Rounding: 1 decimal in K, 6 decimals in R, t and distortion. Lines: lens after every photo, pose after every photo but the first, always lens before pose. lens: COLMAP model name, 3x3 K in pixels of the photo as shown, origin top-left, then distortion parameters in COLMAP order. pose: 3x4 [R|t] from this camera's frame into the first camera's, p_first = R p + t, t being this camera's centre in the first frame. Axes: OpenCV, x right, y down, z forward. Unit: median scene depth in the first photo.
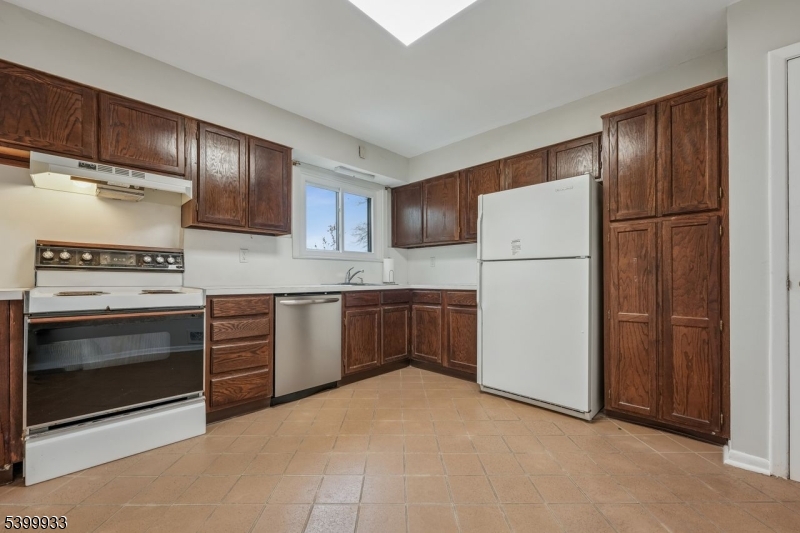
lens RADIAL K [[323.1, 0, 396.5], [0, 323.1, 274.1], [0, 0, 1]] dist [0.000181, -0.000090]
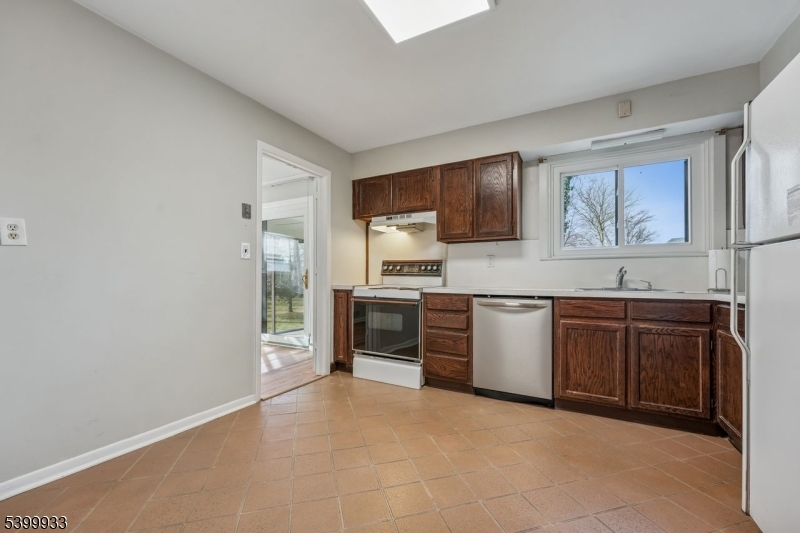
lens RADIAL K [[323.1, 0, 395.8], [0, 323.1, 272.5], [0, 0, 1]] dist [0.000181, -0.000090]
pose [[0.273117, -0.017907, -0.961814, 0.669515], [0.007010, 0.999837, -0.016624, 0.000526], [0.961955, -0.002202, 0.273198, 0.453686]]
